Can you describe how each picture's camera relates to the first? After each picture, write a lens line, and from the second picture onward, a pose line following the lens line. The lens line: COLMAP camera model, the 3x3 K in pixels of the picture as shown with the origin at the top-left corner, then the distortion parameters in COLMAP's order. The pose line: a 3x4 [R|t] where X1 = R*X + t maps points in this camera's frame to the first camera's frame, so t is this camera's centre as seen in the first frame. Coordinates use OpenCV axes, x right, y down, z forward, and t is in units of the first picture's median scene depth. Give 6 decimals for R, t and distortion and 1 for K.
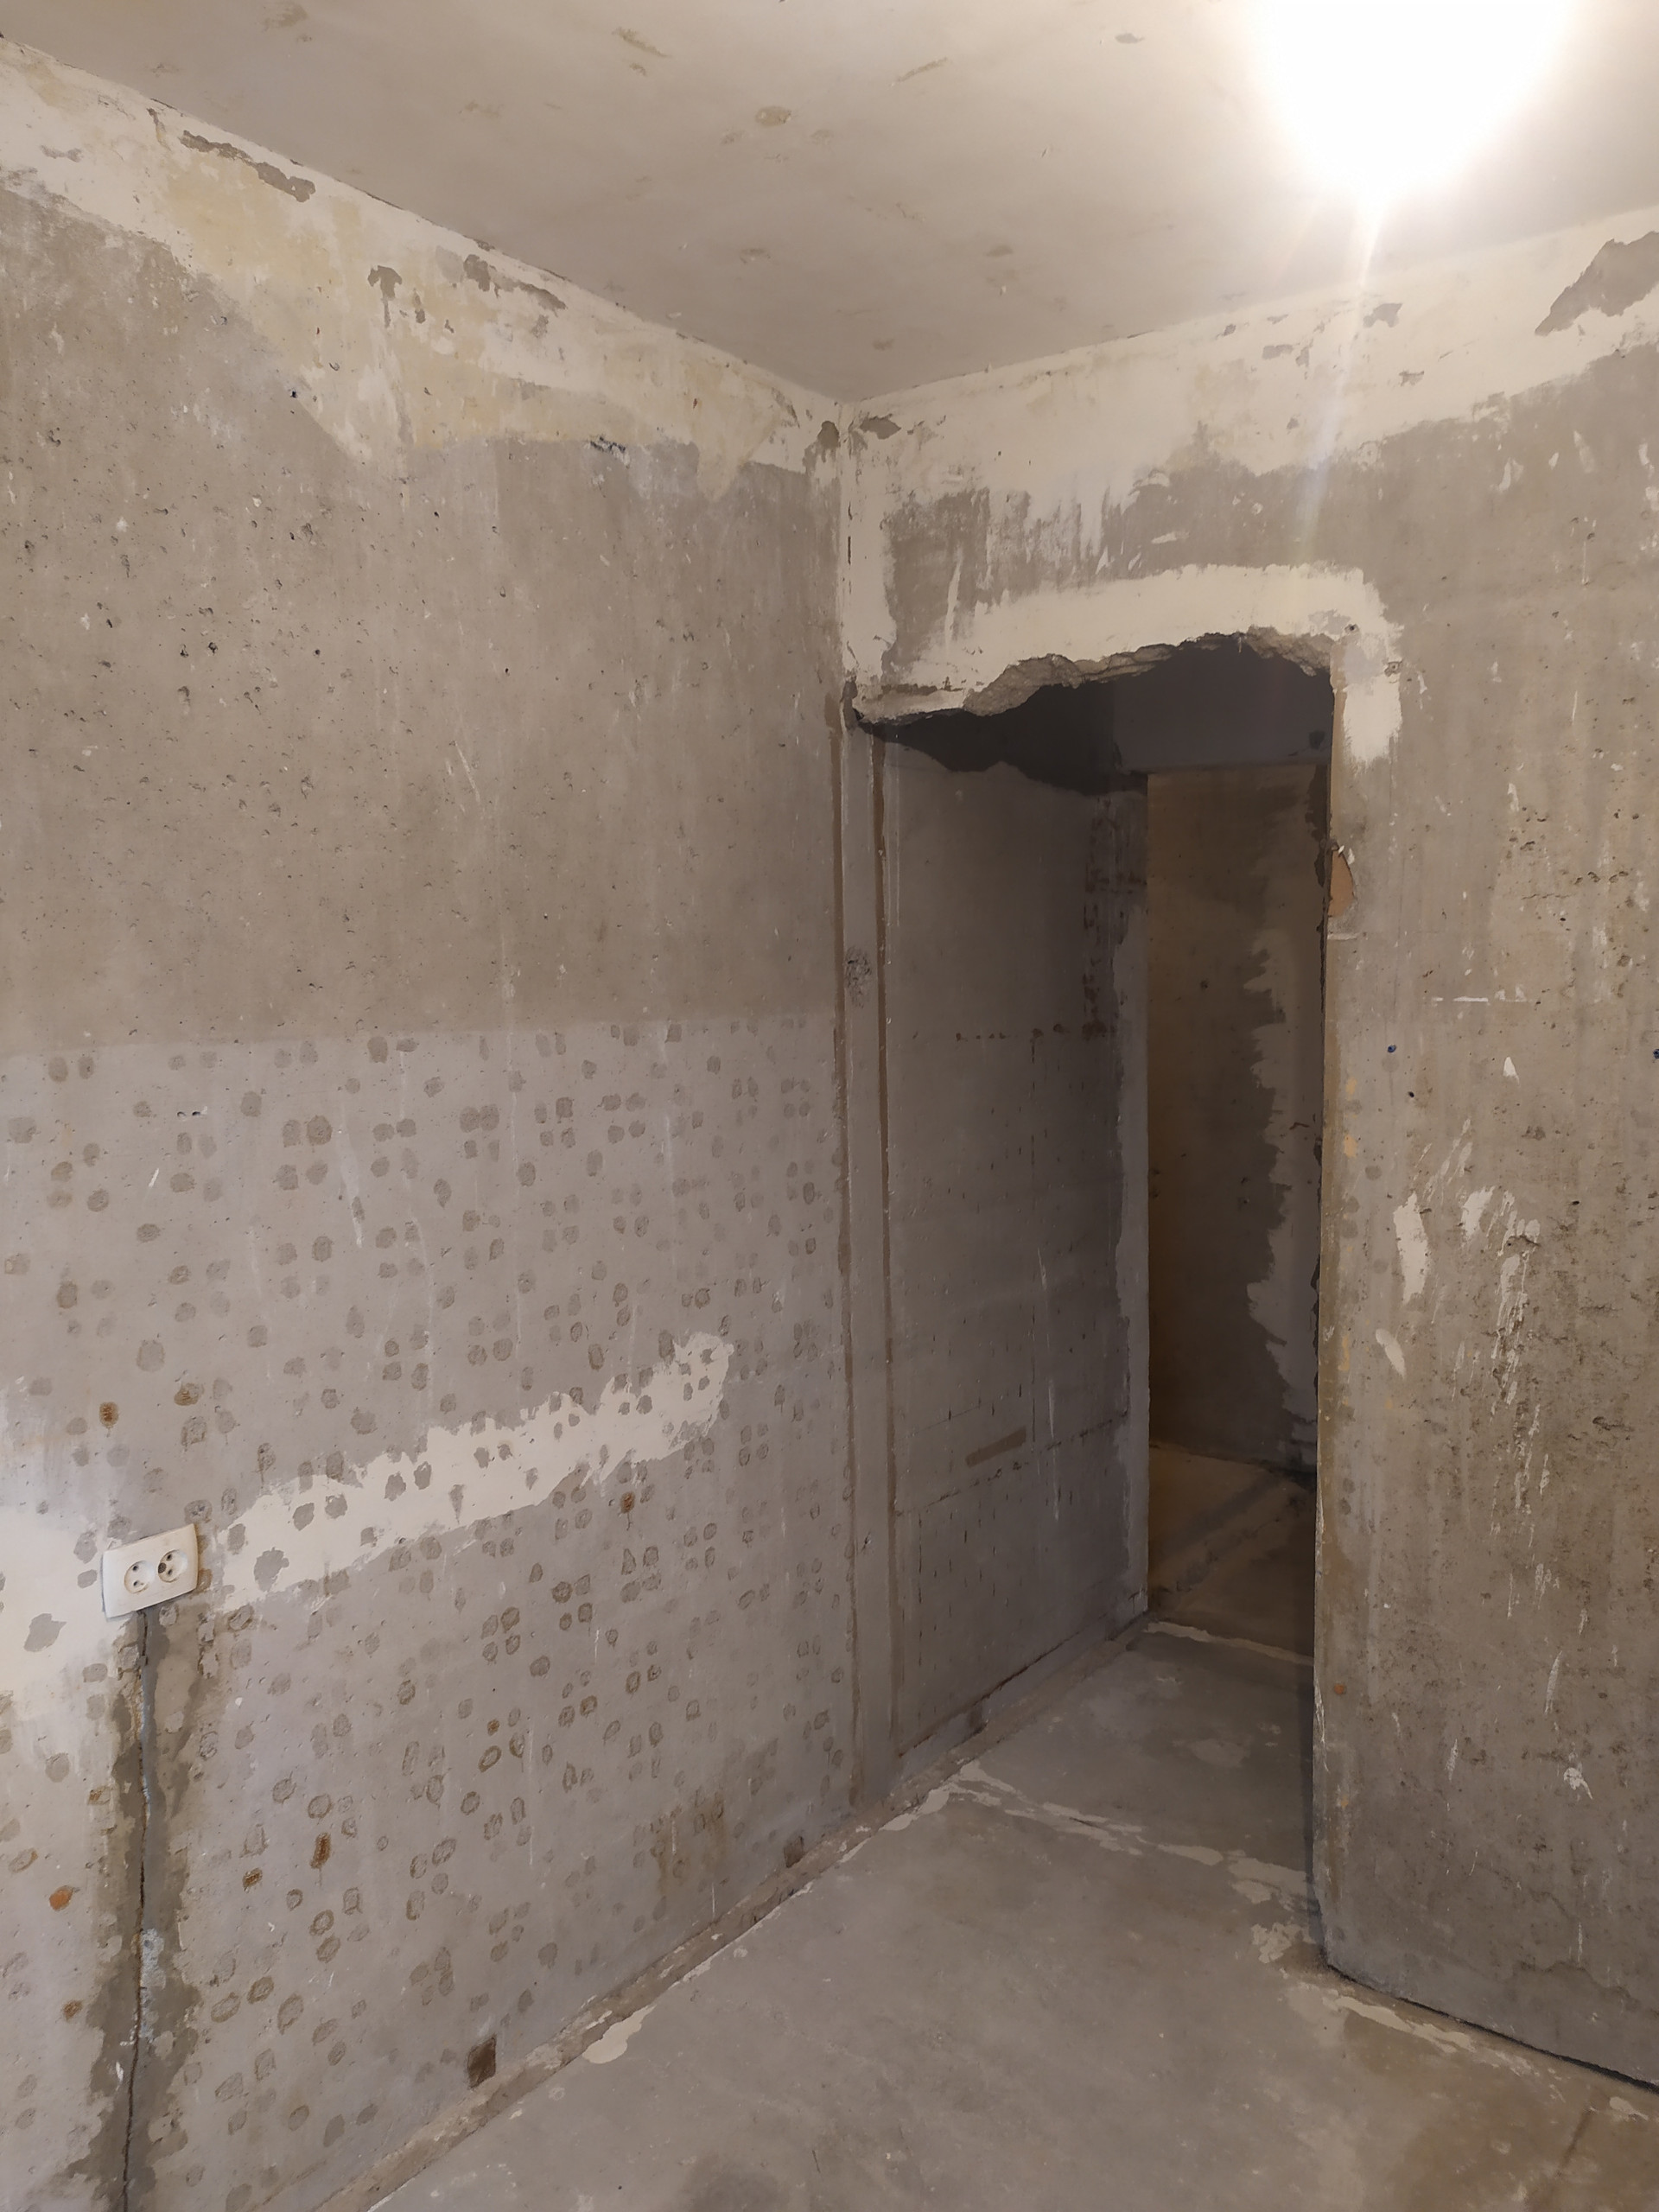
lens RADIAL K [[1677.3, 0, 817.2], [0, 1677.3, 1114.8], [0, 0, 1]] dist [0.057067, -0.067303]
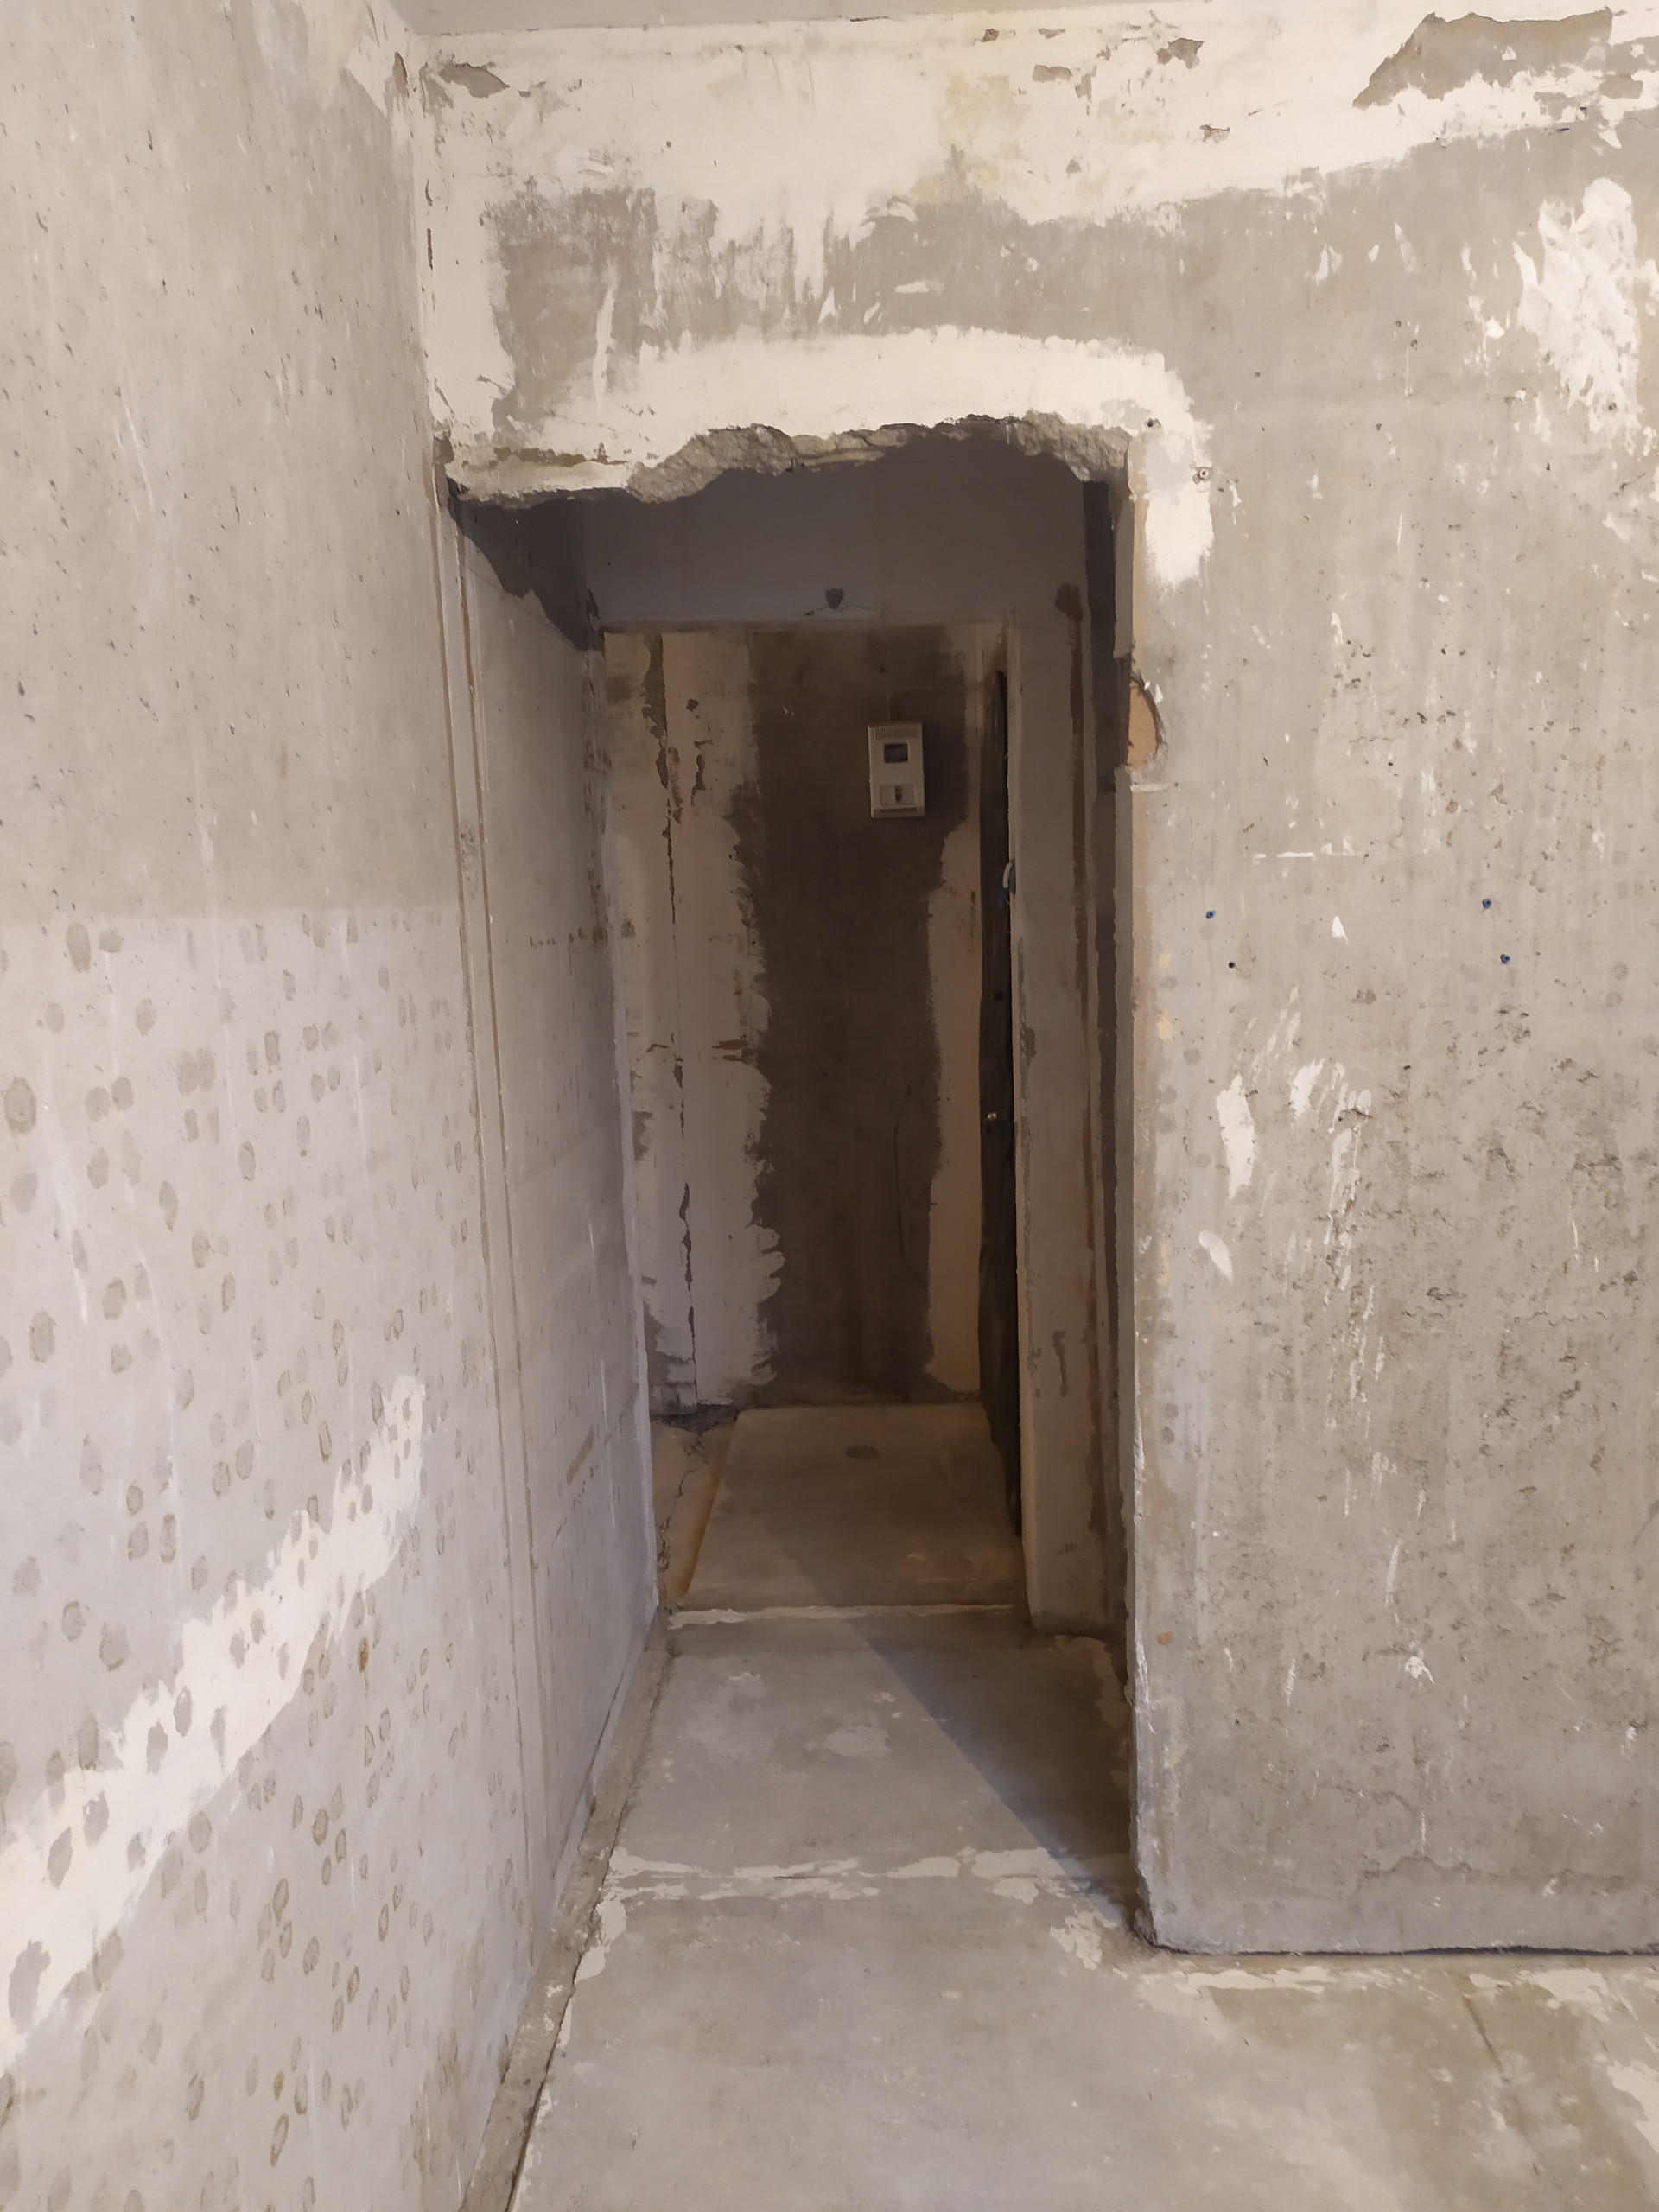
lens RADIAL K [[1677.3, 0, 826.9], [0, 1677.3, 1099.7], [0, 0, 1]] dist [0.057067, -0.067303]
pose [[0.823807, -0.089179, 0.559812, -0.322402], [0.077276, 0.995996, 0.044946, 0.002533], [-0.561579, 0.006233, 0.827400, 0.374715]]
